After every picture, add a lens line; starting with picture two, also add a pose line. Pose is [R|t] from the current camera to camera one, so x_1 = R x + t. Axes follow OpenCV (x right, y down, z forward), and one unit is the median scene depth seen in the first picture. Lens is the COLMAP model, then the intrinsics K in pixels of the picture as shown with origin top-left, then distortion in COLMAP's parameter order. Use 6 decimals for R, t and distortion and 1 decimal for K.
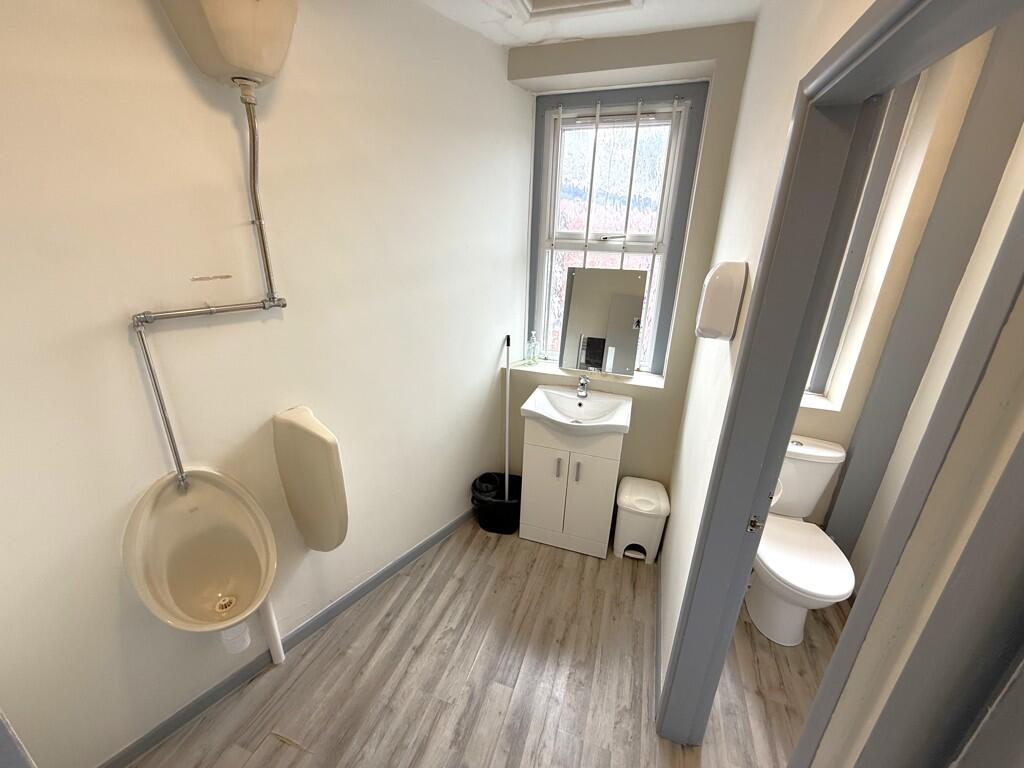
lens RADIAL K [[408.1, 0, 510.4], [0, 408.1, 385.4], [0, 0, 1]] dist [0.000287, 0.000011]
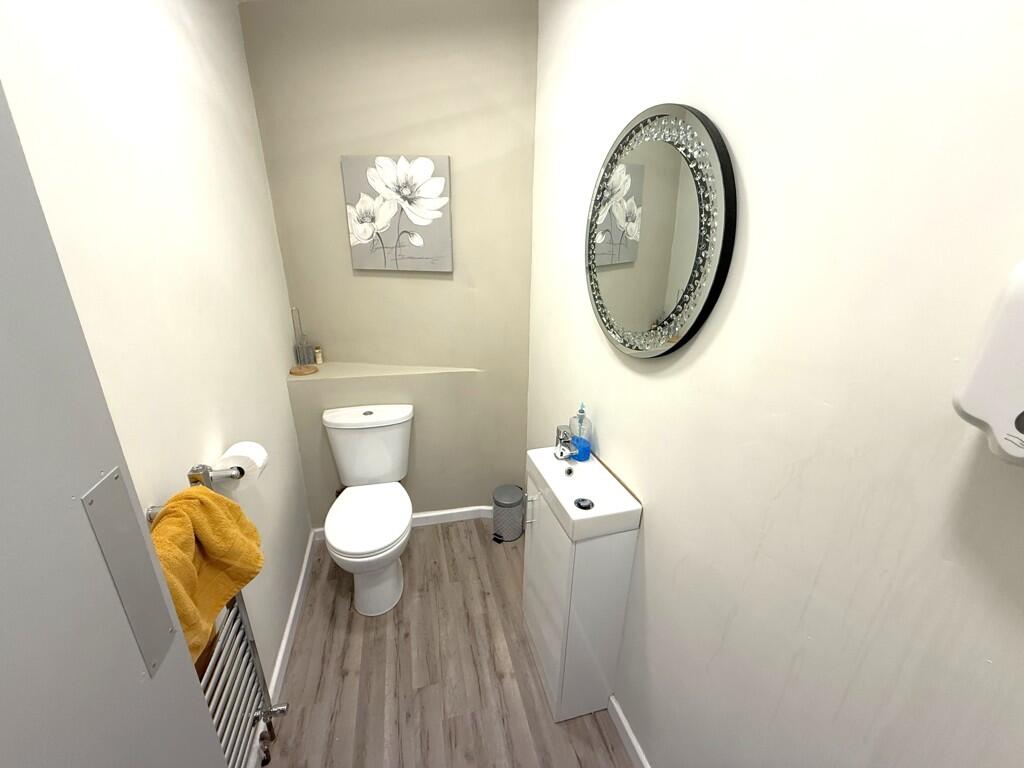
lens RADIAL K [[408.1, 0, 511.4], [0, 408.1, 384.0], [0, 0, 1]] dist [0.000287, 0.000011]
pose [[-0.835115, 0.146117, -0.530313, 0.211136], [-0.223854, 0.790358, 0.570284, -0.439905], [0.502466, 0.594965, -0.627331, 1.355096]]
